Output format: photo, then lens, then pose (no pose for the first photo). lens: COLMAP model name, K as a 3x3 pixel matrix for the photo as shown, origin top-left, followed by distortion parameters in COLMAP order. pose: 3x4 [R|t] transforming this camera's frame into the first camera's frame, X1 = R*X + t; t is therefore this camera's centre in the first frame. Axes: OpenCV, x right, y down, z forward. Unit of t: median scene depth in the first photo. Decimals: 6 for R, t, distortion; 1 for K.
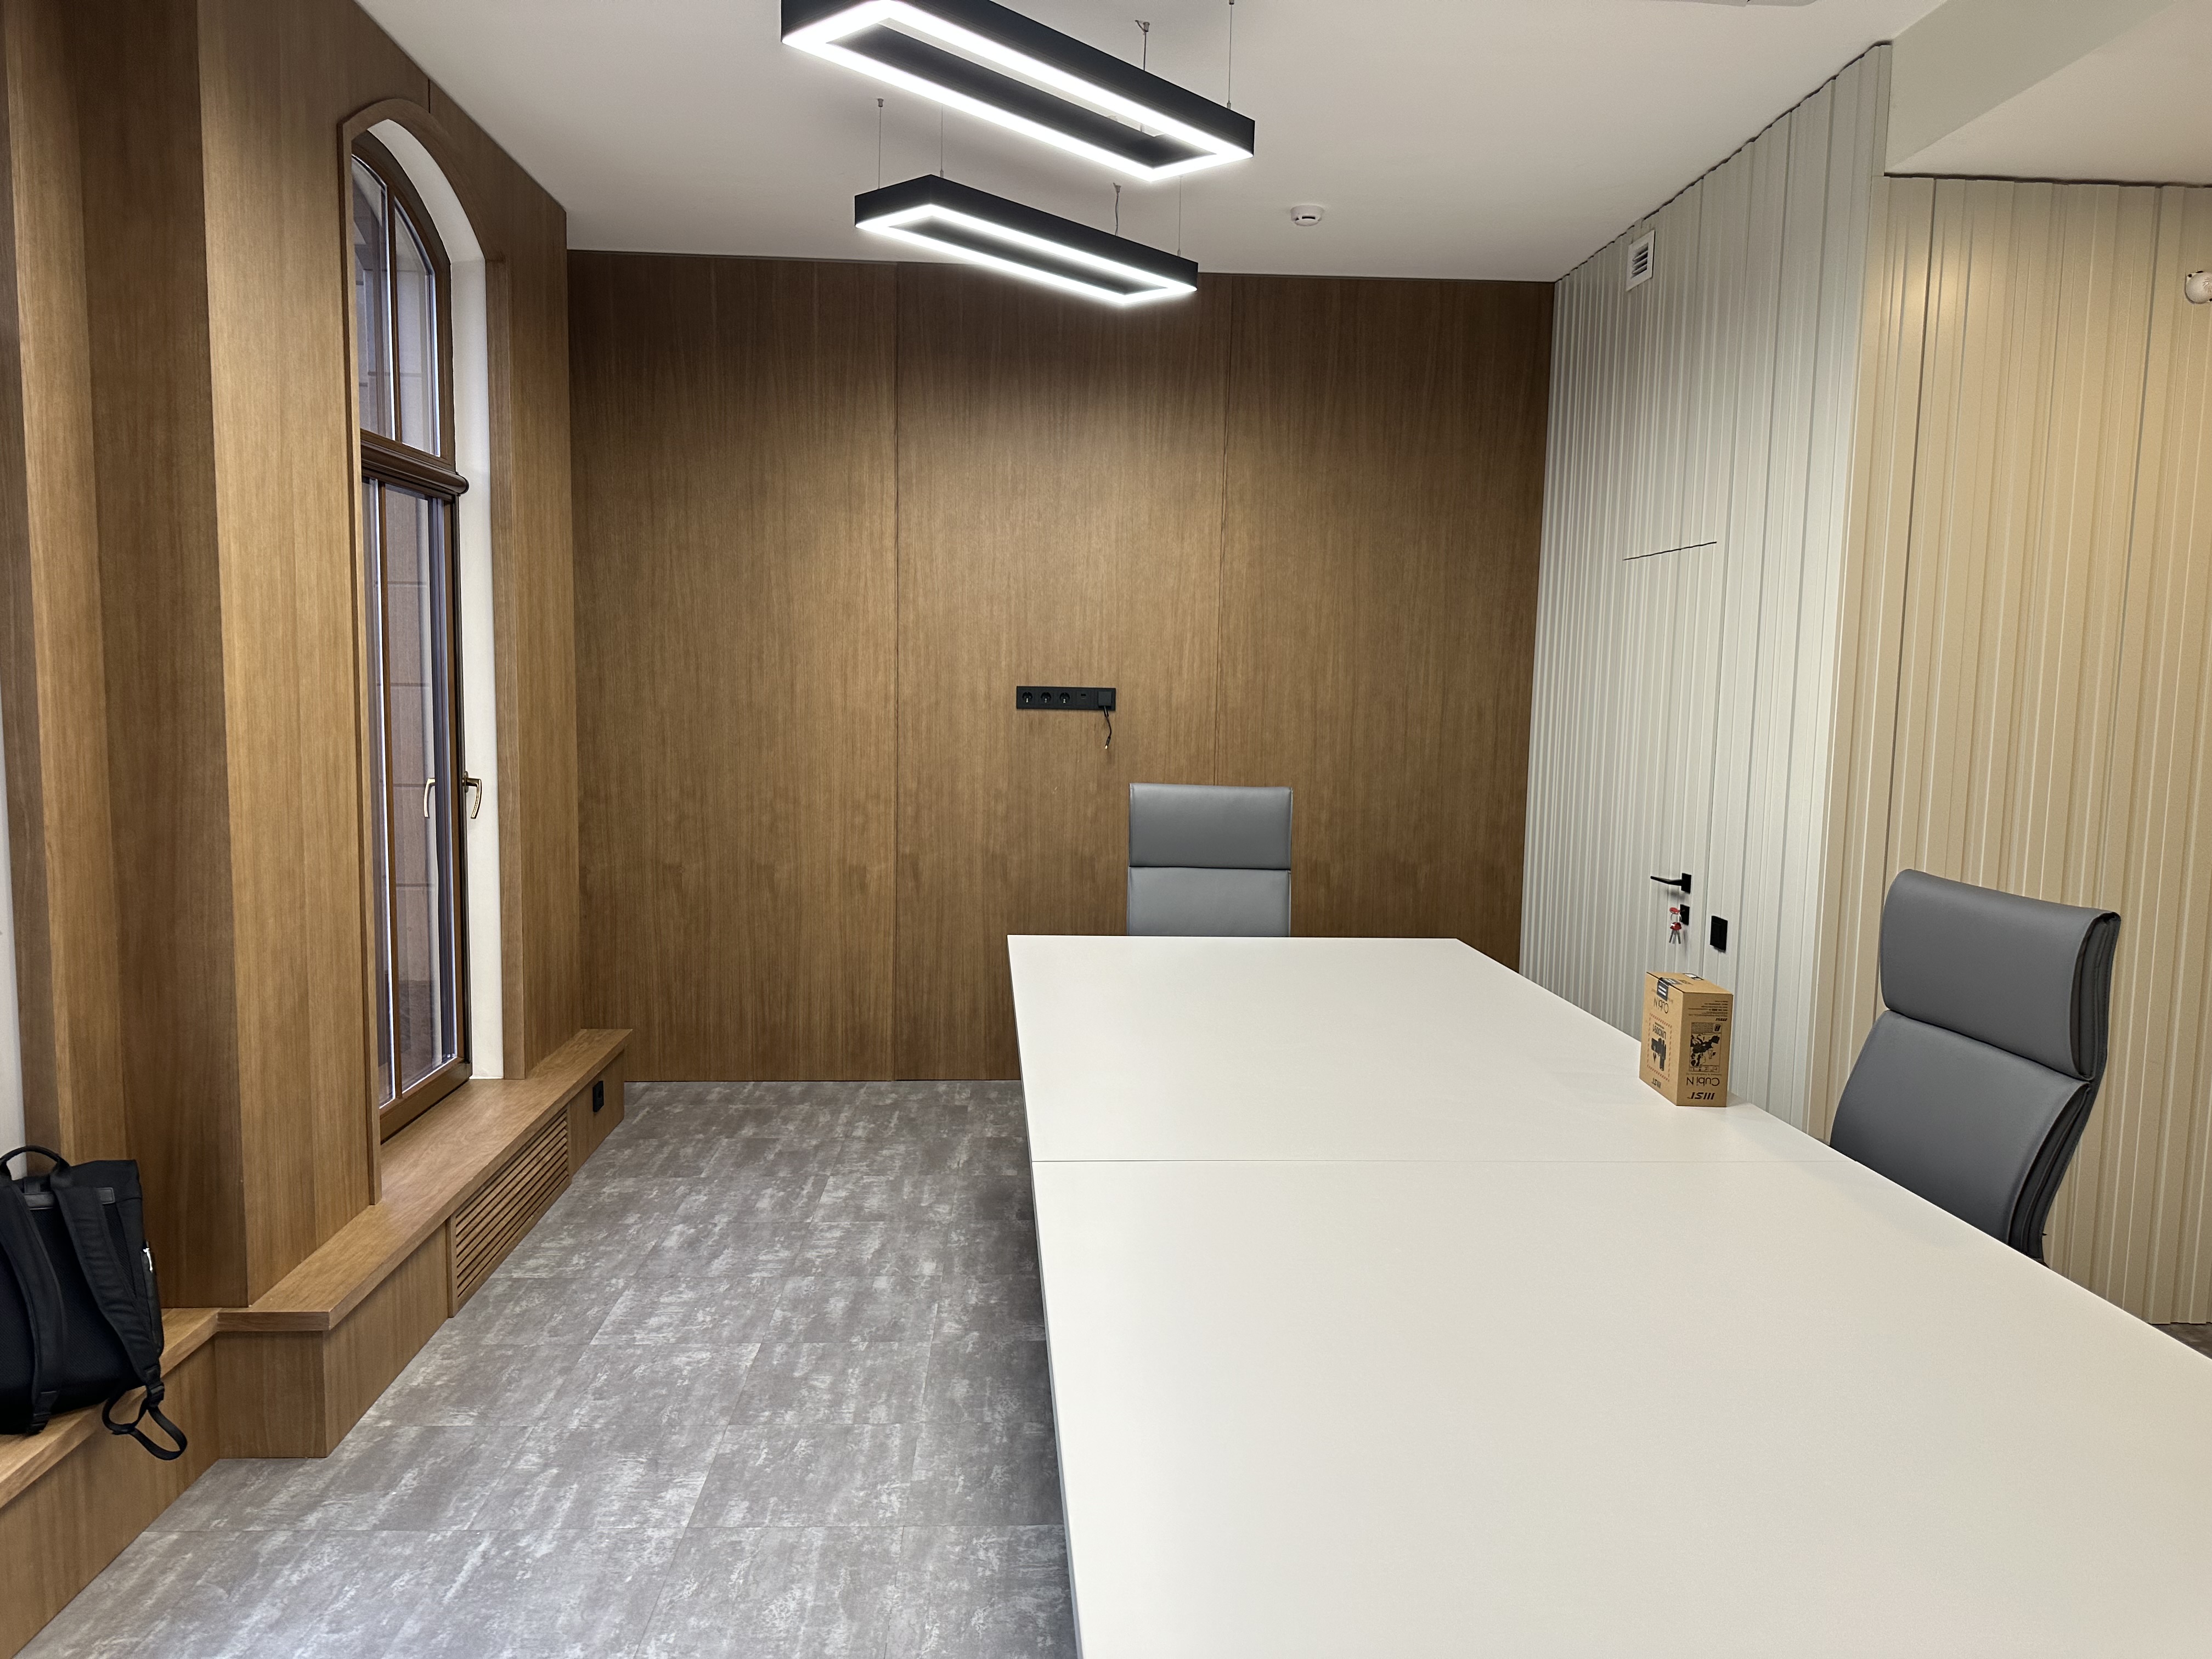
lens RADIAL K [[1570.4, 0, 1107.8], [0, 1570.4, 833.2], [0, 0, 1]] dist [0.059163, -0.067233]
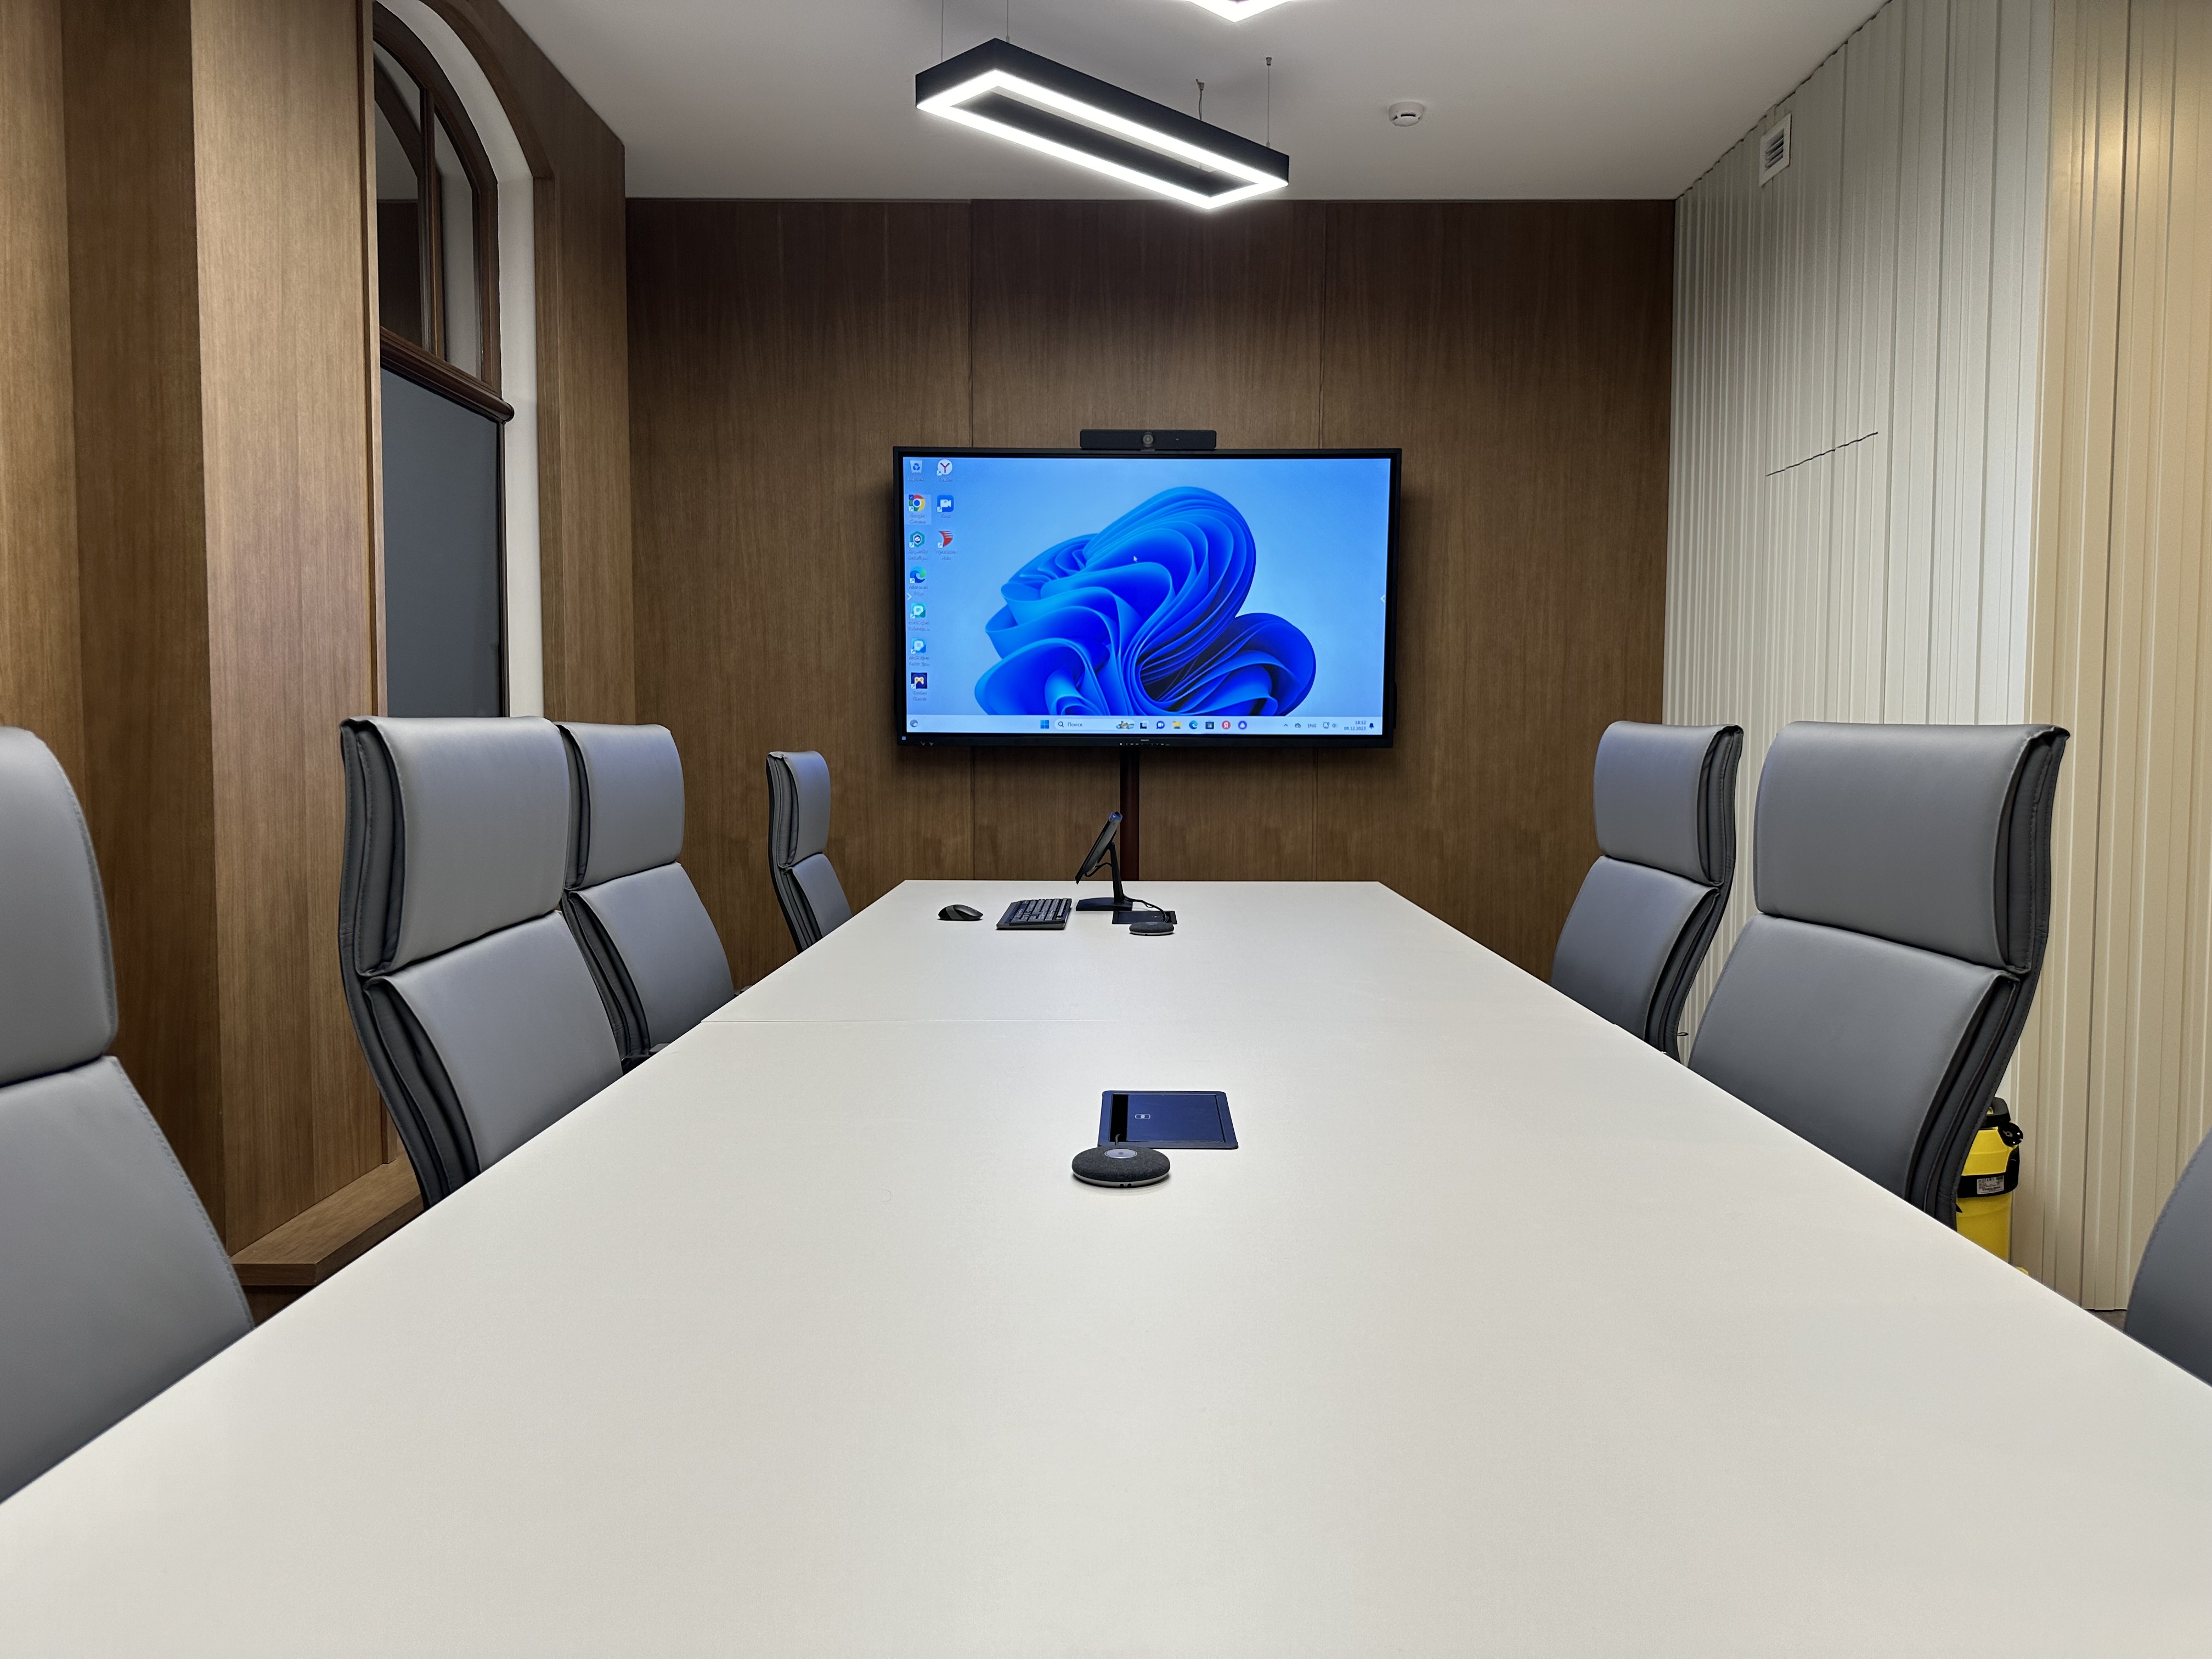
lens RADIAL K [[1570.4, 0, 1112.6], [0, 1570.4, 813.2], [0, 0, 1]] dist [0.059163, -0.067233]
pose [[0.998147, -0.014018, -0.059217, 0.004087], [0.011055, 0.998685, -0.050070, 0.069836], [0.059841, 0.049322, 0.996989, 0.095043]]
